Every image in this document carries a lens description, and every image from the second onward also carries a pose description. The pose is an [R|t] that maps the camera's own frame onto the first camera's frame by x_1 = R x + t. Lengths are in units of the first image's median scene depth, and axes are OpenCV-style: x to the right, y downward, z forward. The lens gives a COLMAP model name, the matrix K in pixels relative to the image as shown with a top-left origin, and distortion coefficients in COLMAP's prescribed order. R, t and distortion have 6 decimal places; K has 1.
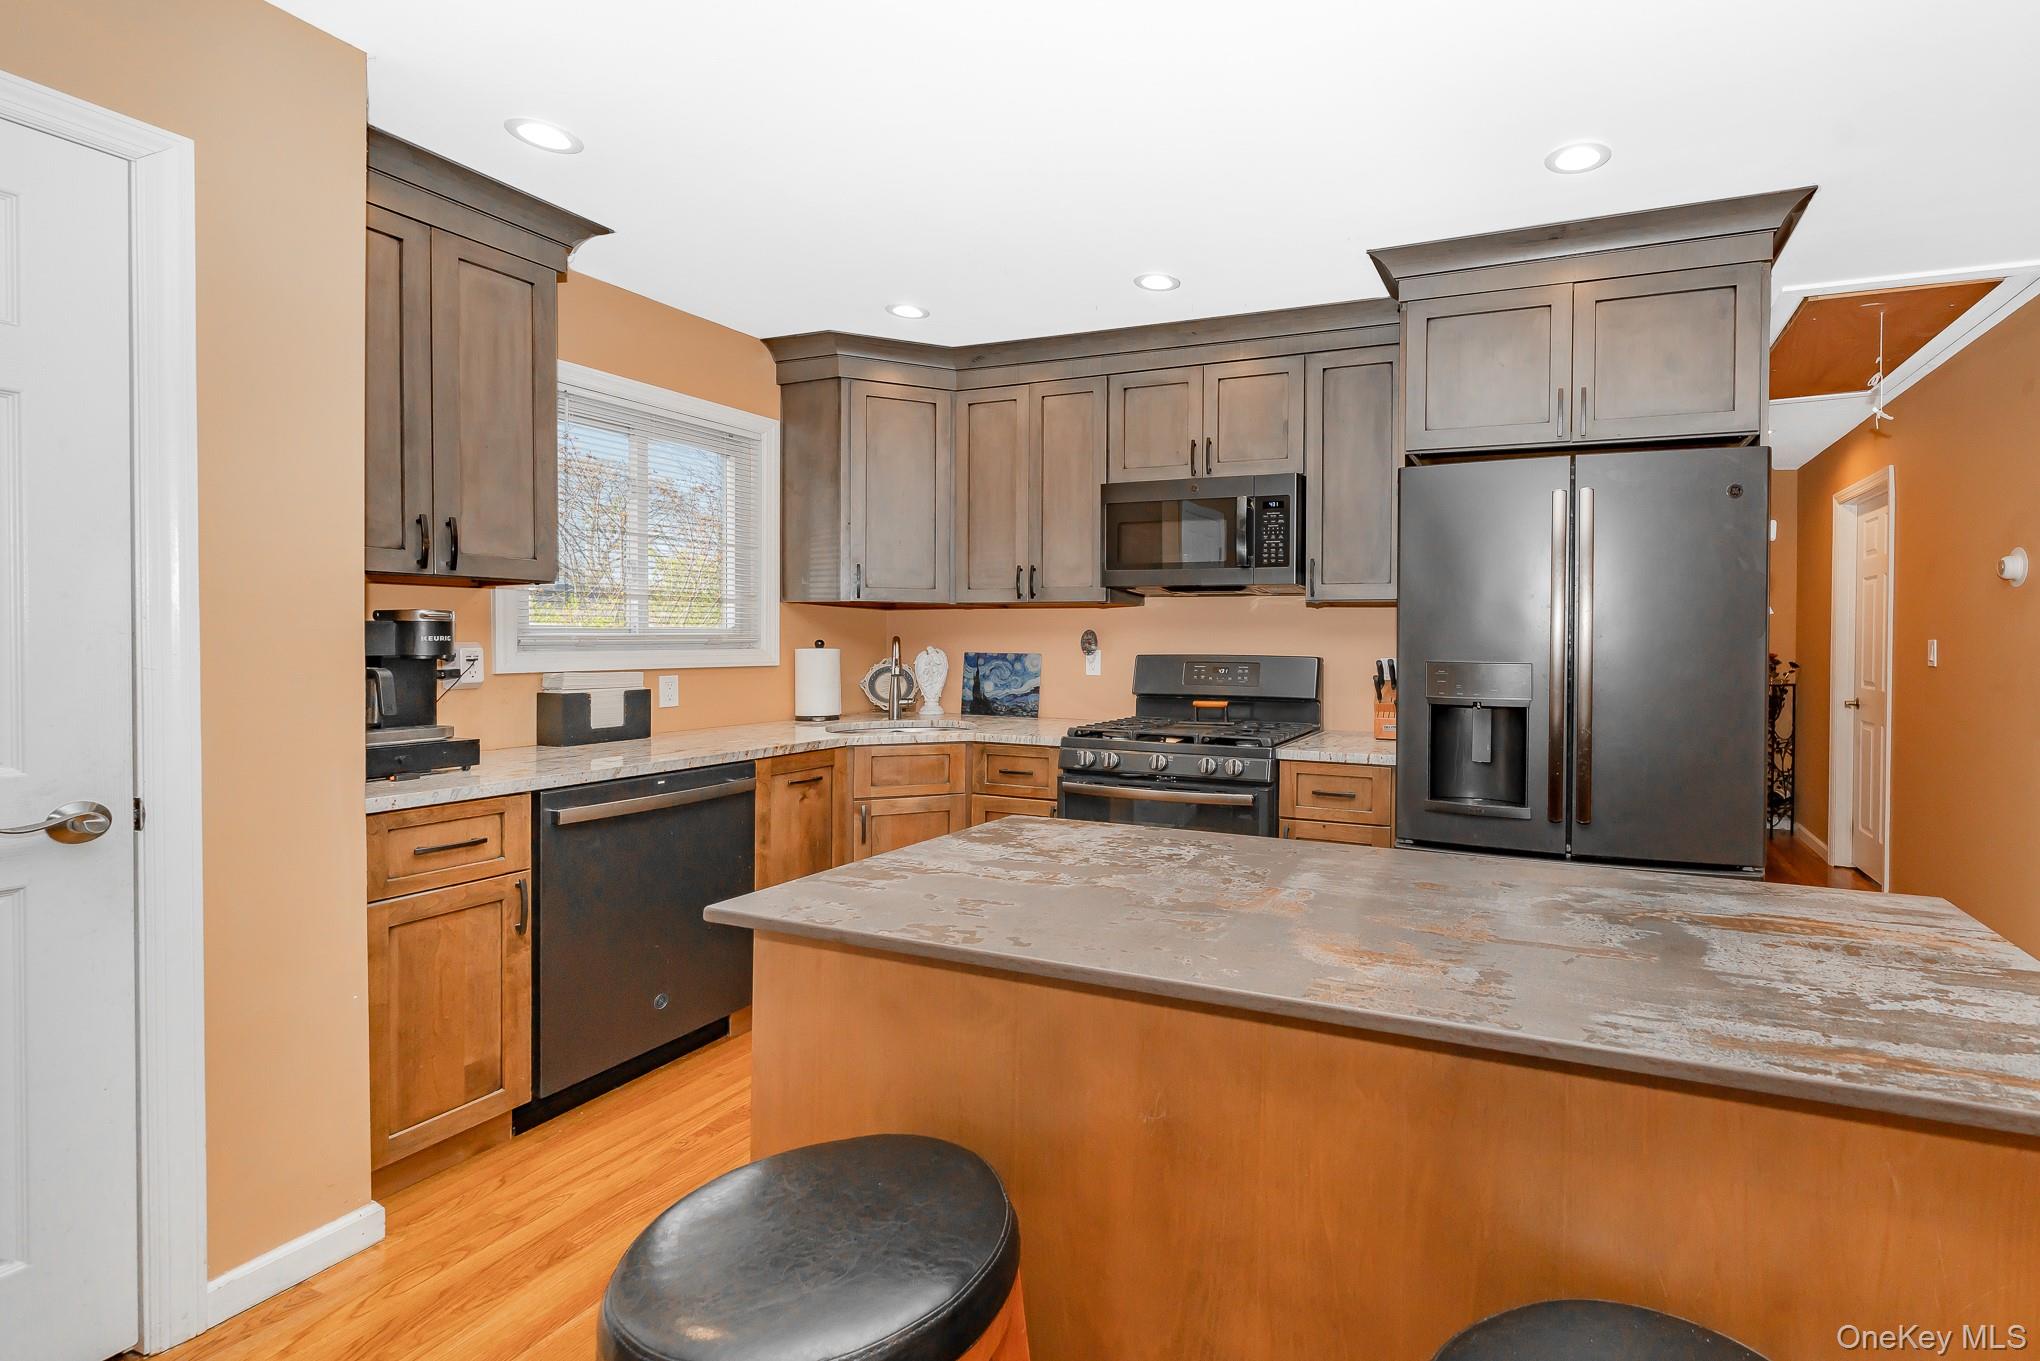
lens RADIAL K [[930.7, 0, 1225.8], [0, 930.7, 652.8], [0, 0, 1]] dist [-0.010540, -0.000093]
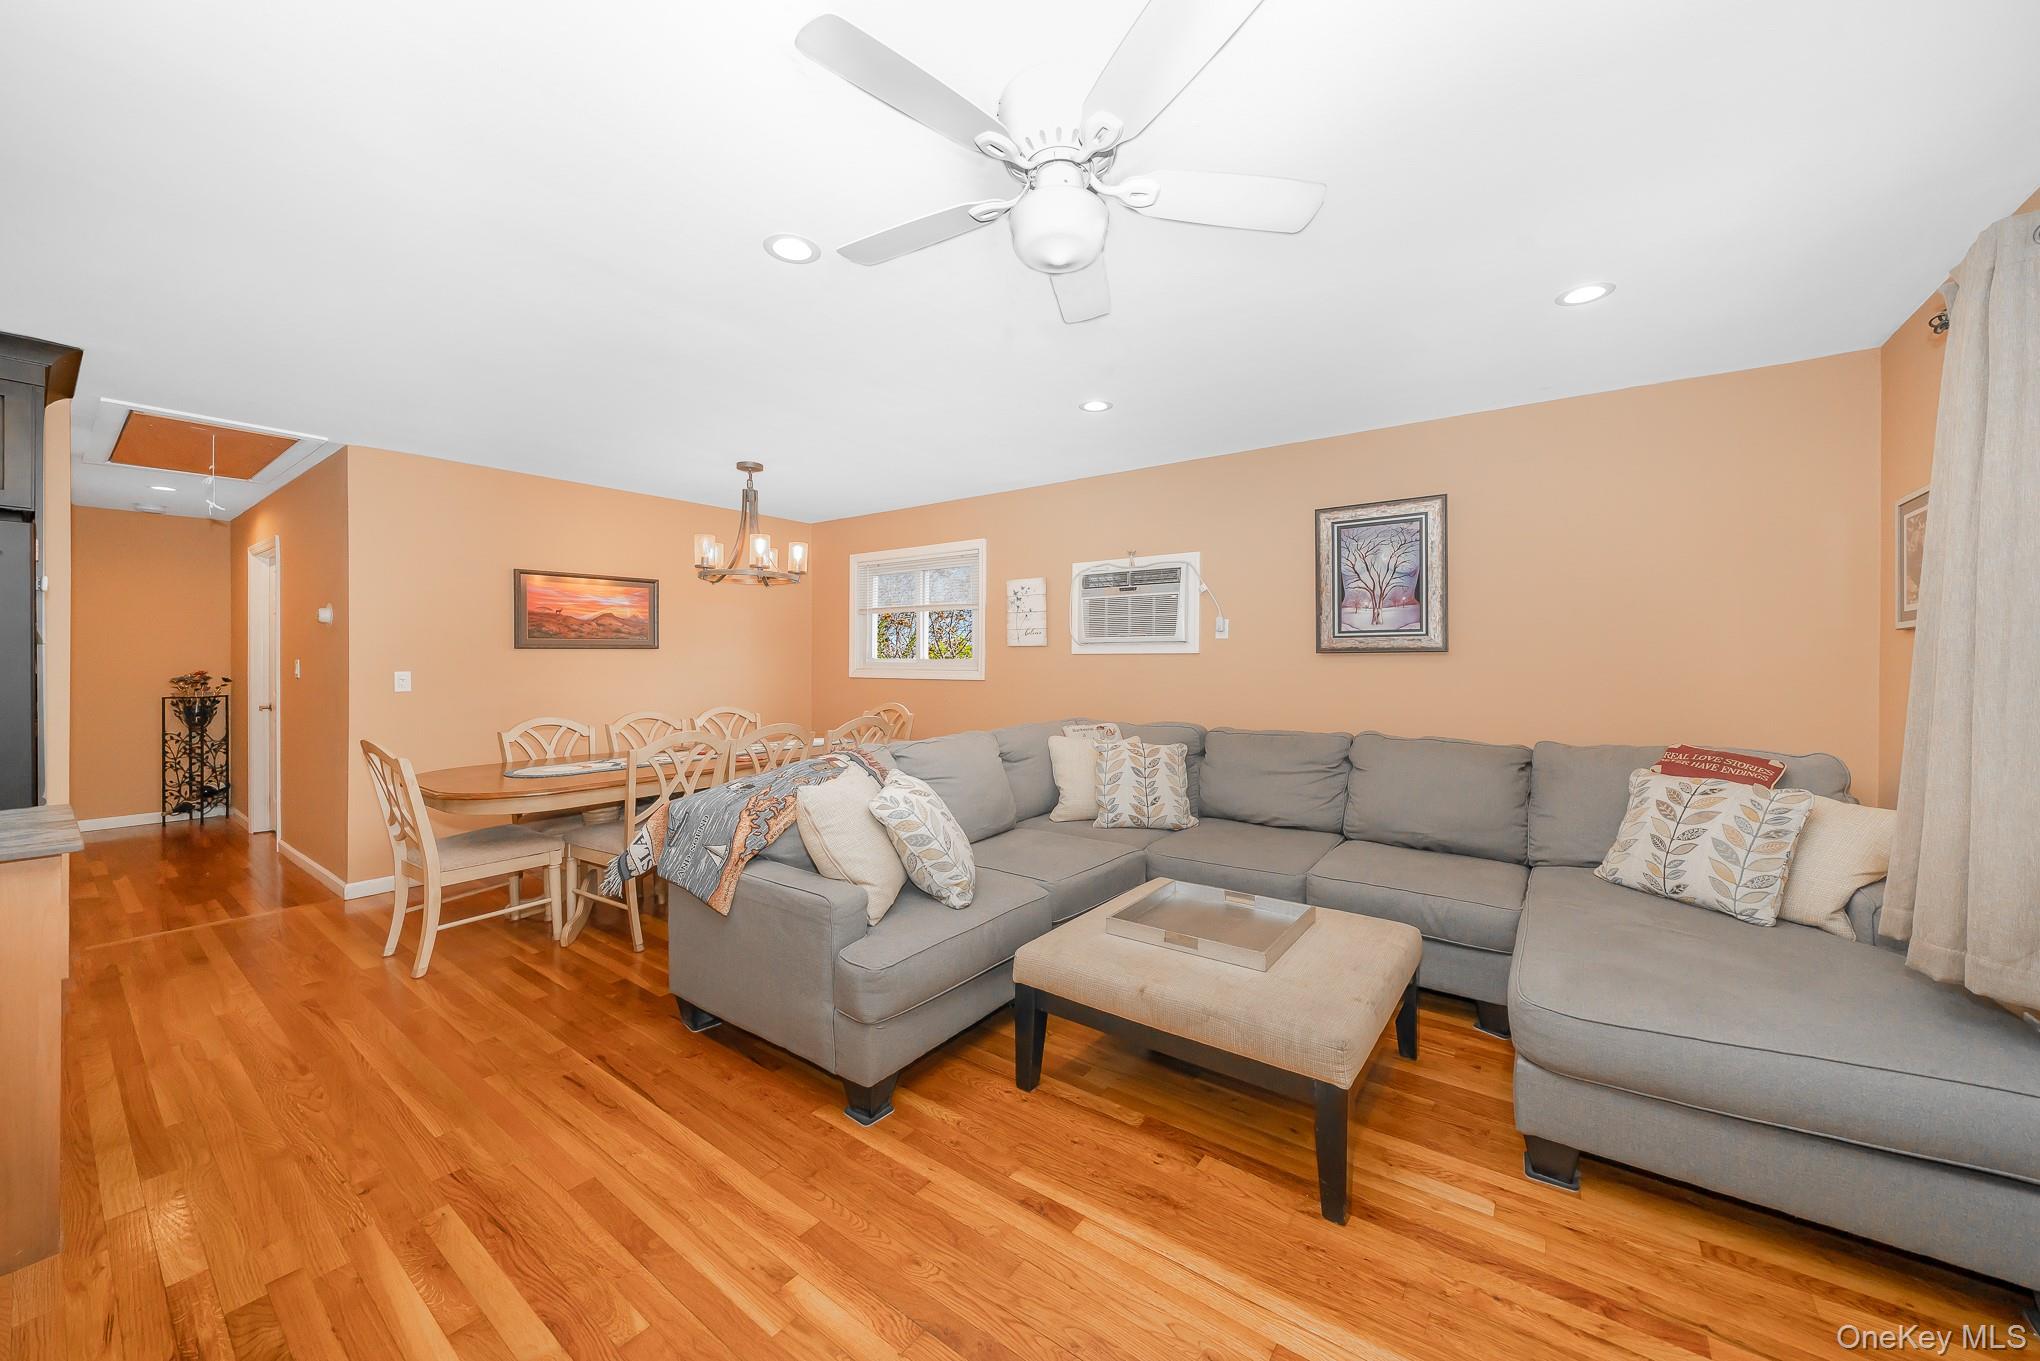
lens RADIAL K [[752.3, 0, 1054.6], [0, 752.3, 661.6], [0, 0, 1]] dist [-0.006538, 0.000427]
pose [[0.277821, -0.010621, 0.960574, -0.042894], [0.016203, 0.999848, 0.006369, 0.002065], [-0.960496, 0.013795, 0.277951, -0.541416]]
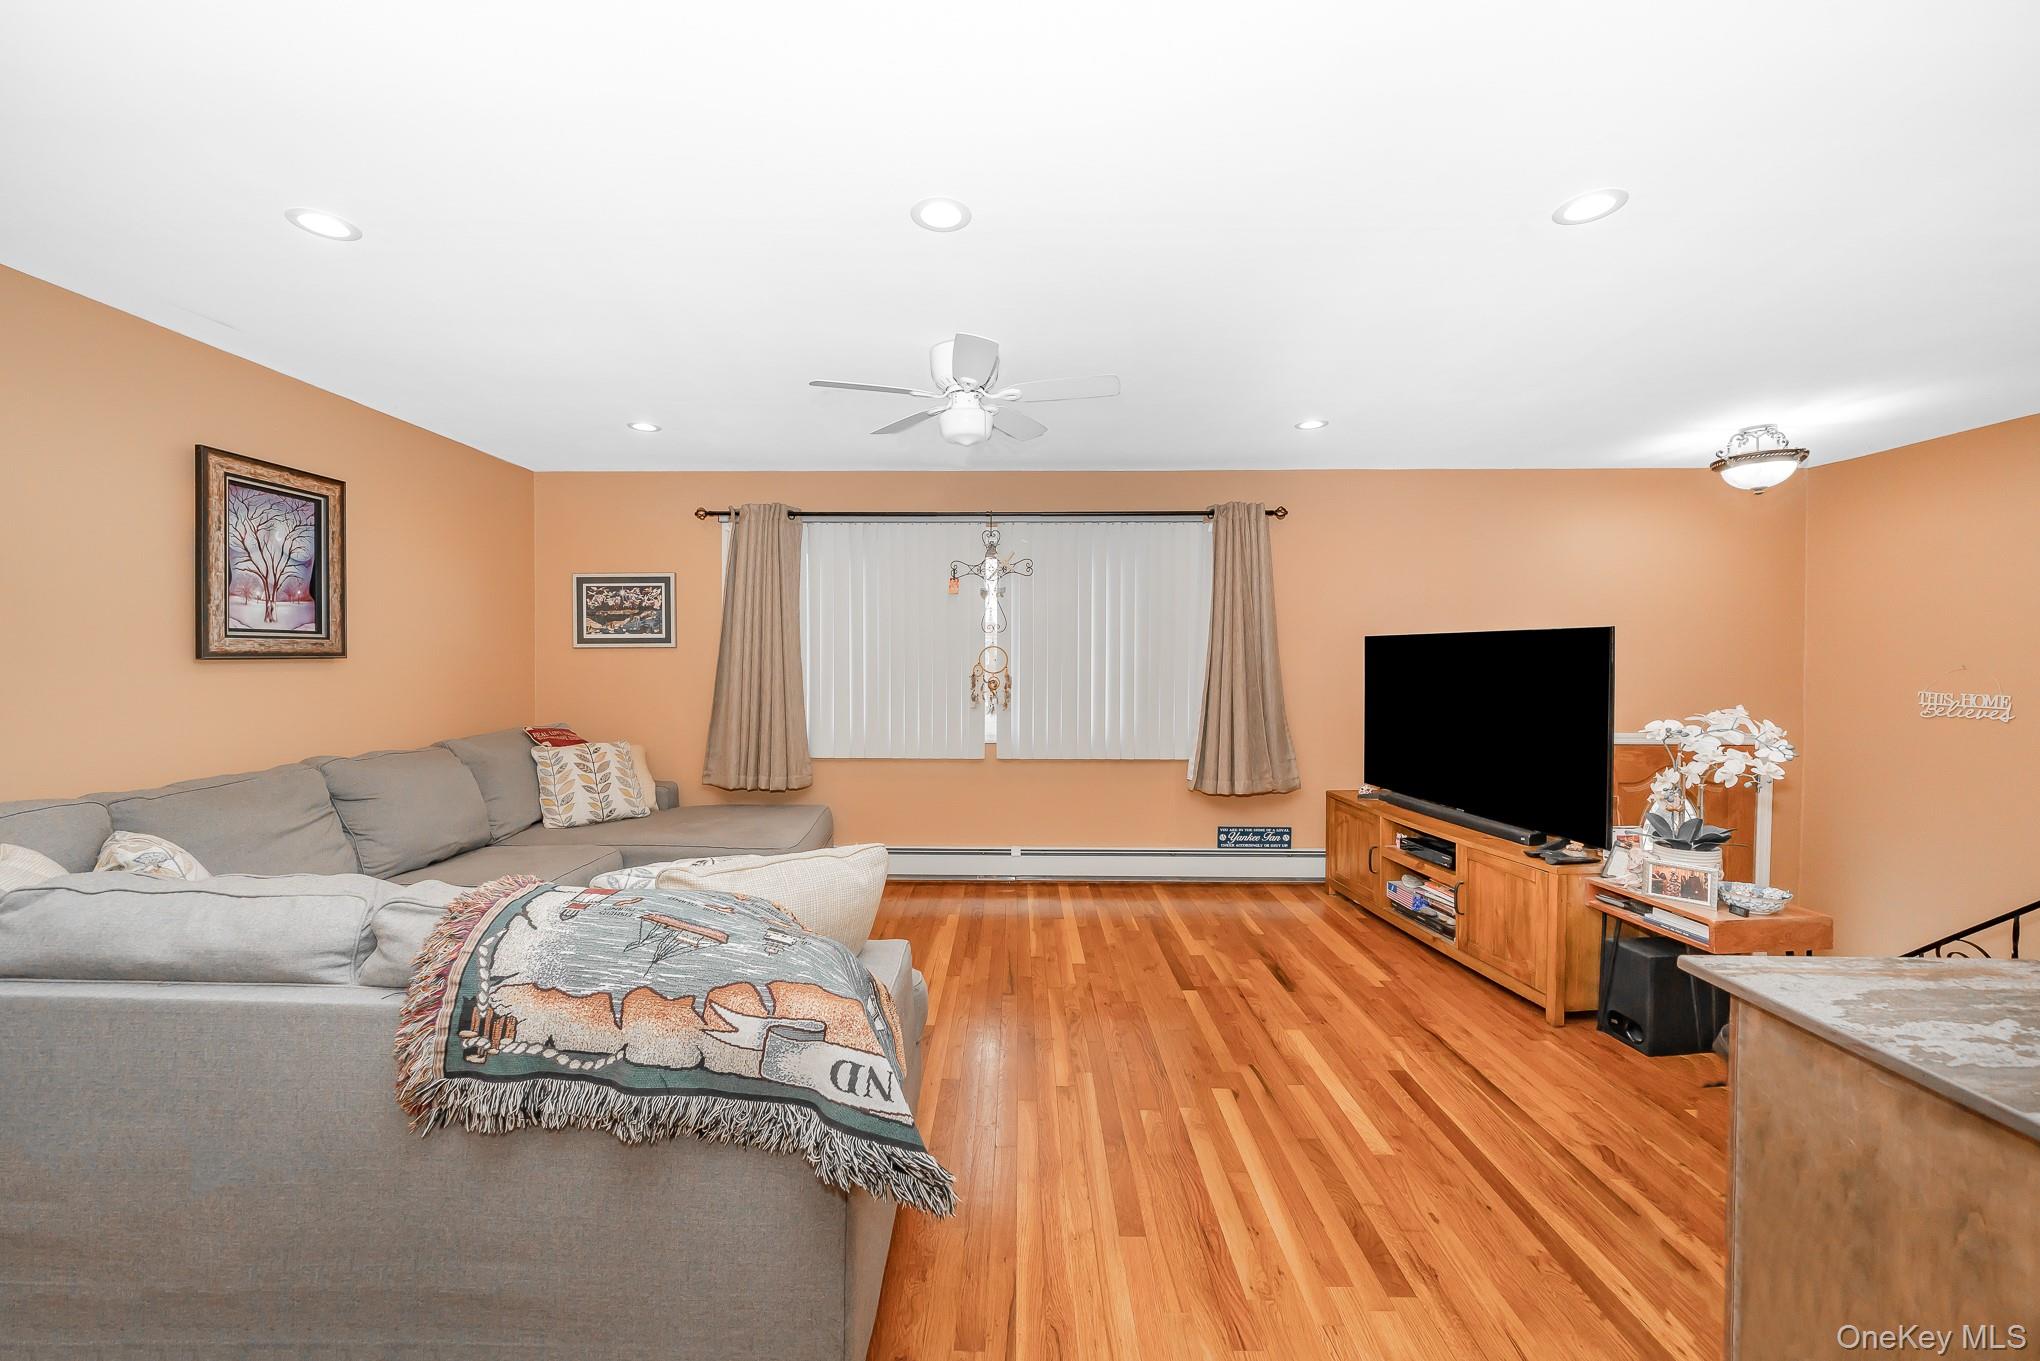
lens RADIAL K [[761.4, 0, 1026.8], [0, 761.4, 675.6], [0, 0, 1]] dist [0.000255, -0.000363]
pose [[-0.942737, -0.007283, -0.333459, 0.646776], [-0.018569, 0.999357, 0.030670, -0.020519], [0.333021, 0.035105, -0.942266, 0.429726]]
